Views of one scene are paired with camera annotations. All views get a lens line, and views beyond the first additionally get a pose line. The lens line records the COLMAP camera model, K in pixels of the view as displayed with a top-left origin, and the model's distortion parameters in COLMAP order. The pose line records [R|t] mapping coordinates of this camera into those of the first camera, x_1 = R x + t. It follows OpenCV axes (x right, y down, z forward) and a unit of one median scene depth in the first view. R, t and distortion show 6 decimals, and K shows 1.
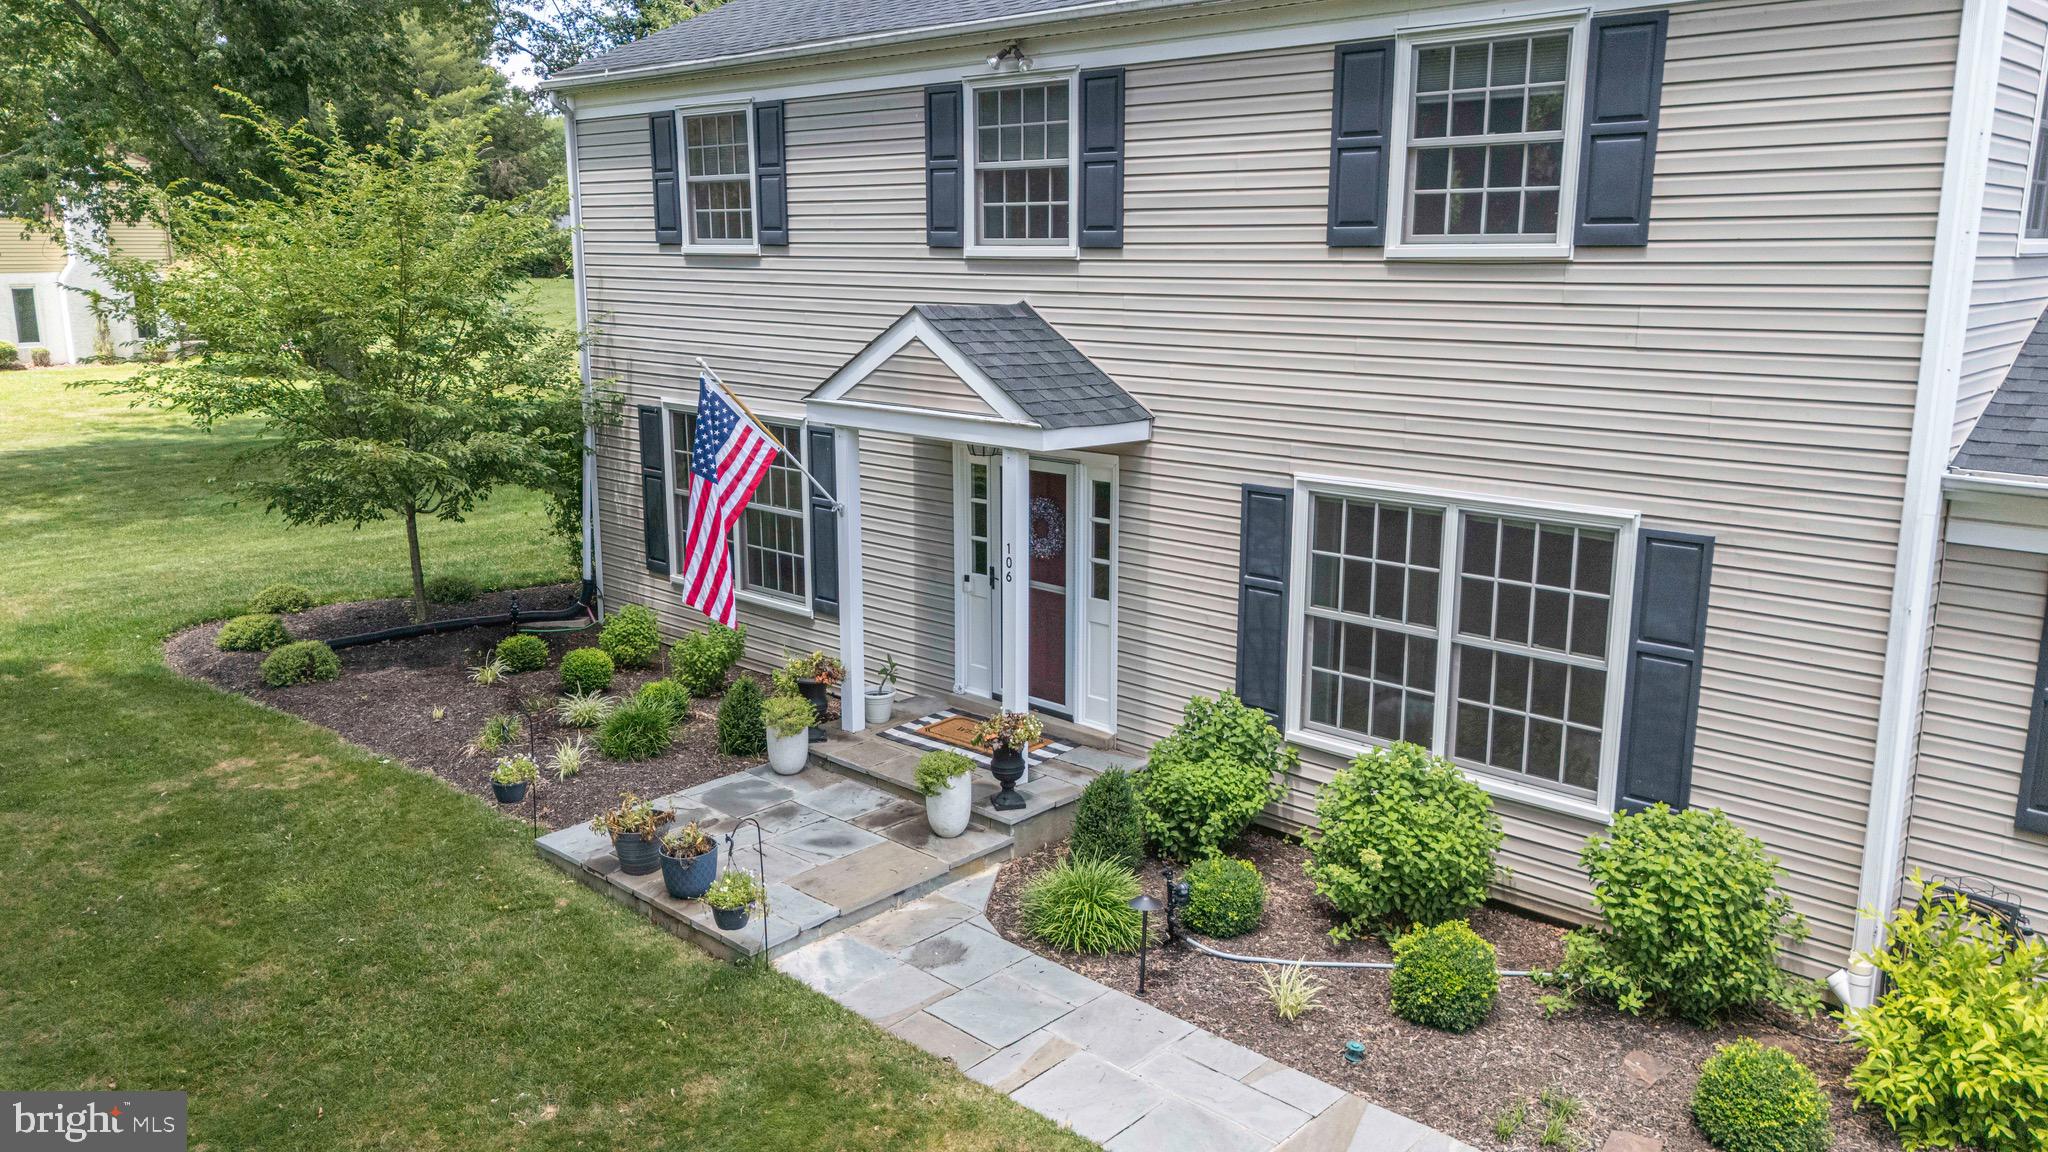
lens RADIAL K [[1513.2, 0, 1030.9], [0, 1513.2, 565.7], [0, 0, 1]] dist [0.072882, -0.072489]
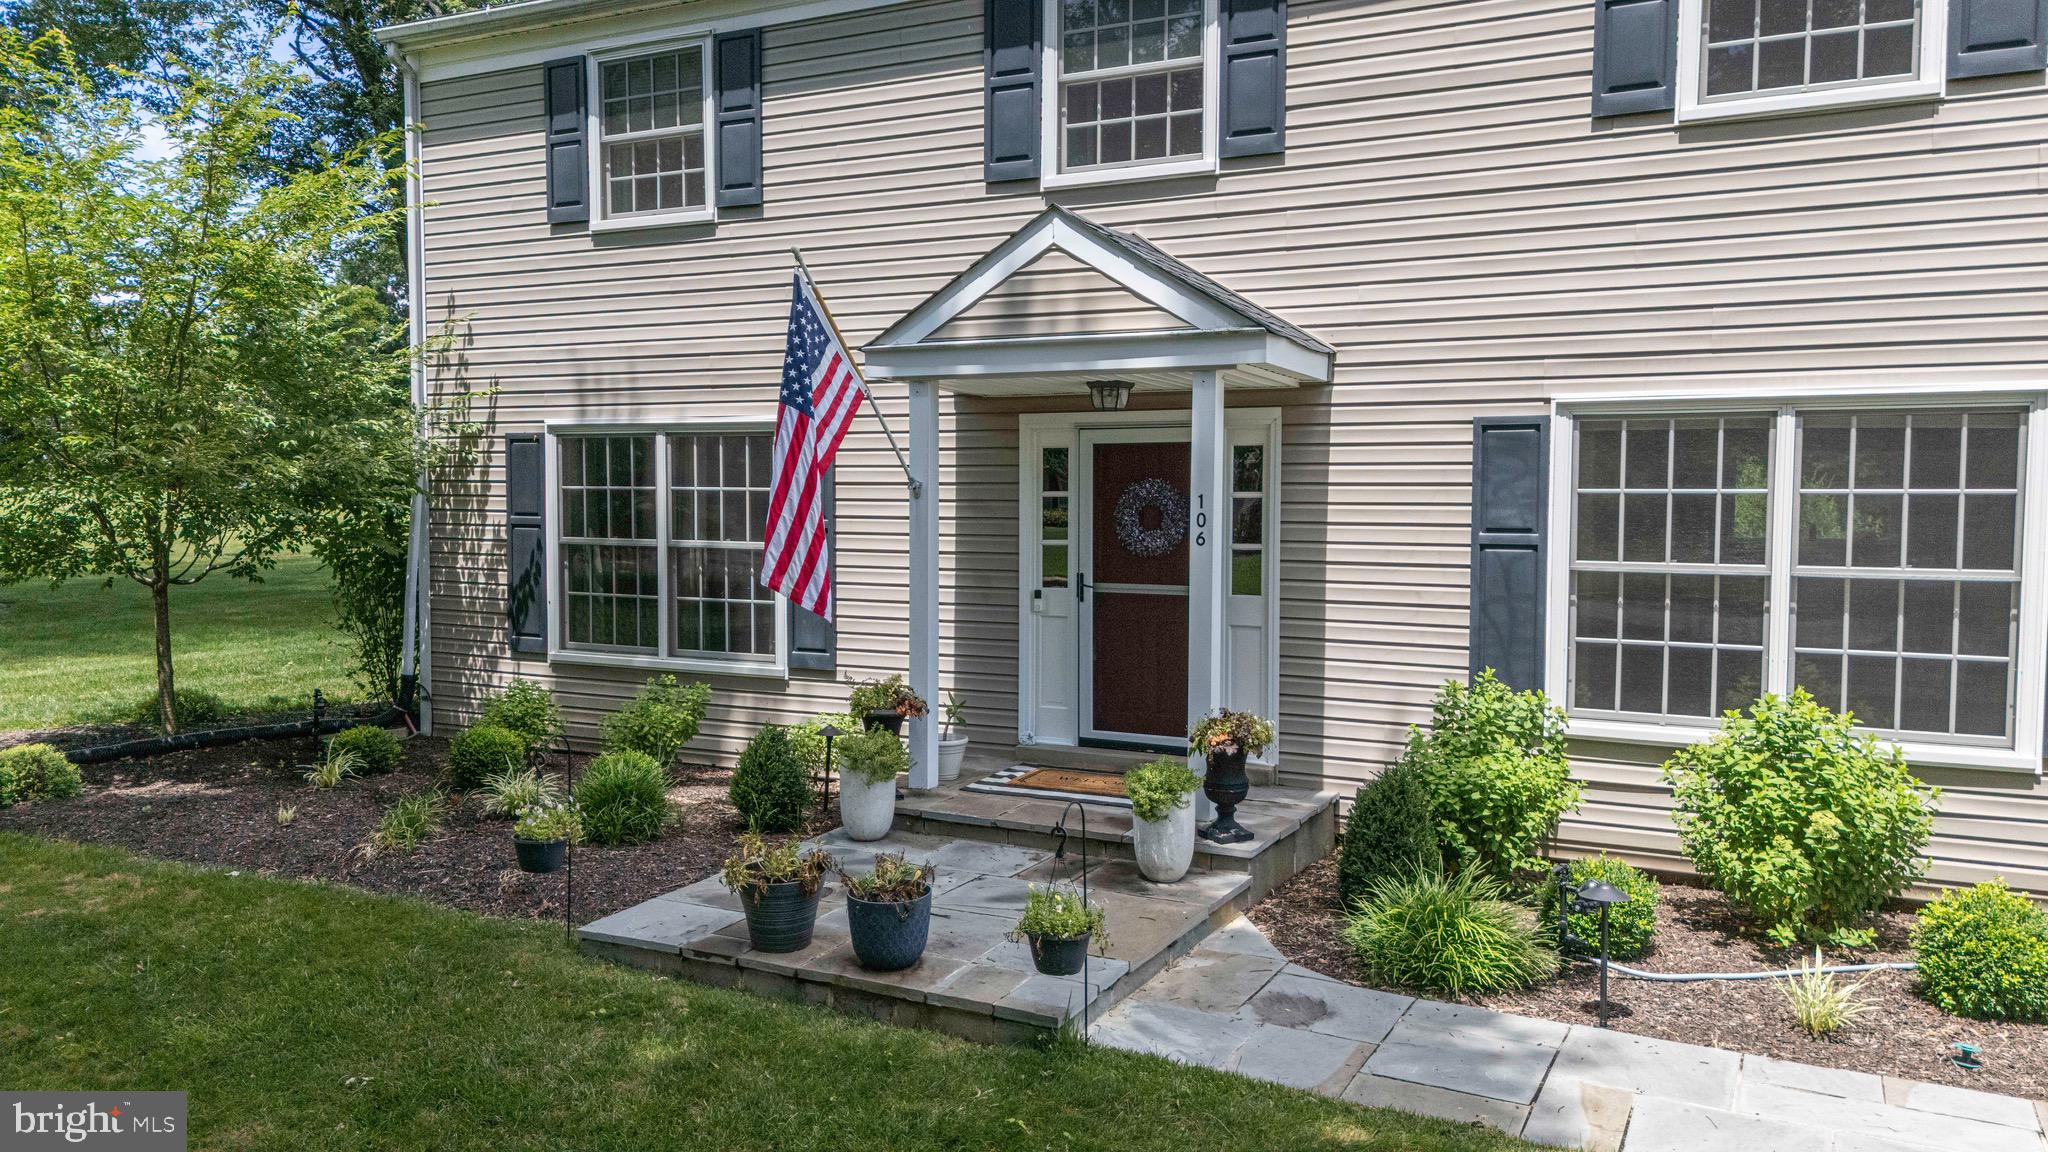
lens RADIAL K [[1513.2, 0, 1030.9], [0, 1513.2, 565.7], [0, 0, 1]] dist [0.072882, -0.072489]
pose [[0.963601, -0.012933, 0.267032, -0.298680], [0.053709, 0.987830, -0.145968, 0.126234], [-0.261894, 0.154997, 0.952569, 0.284994]]
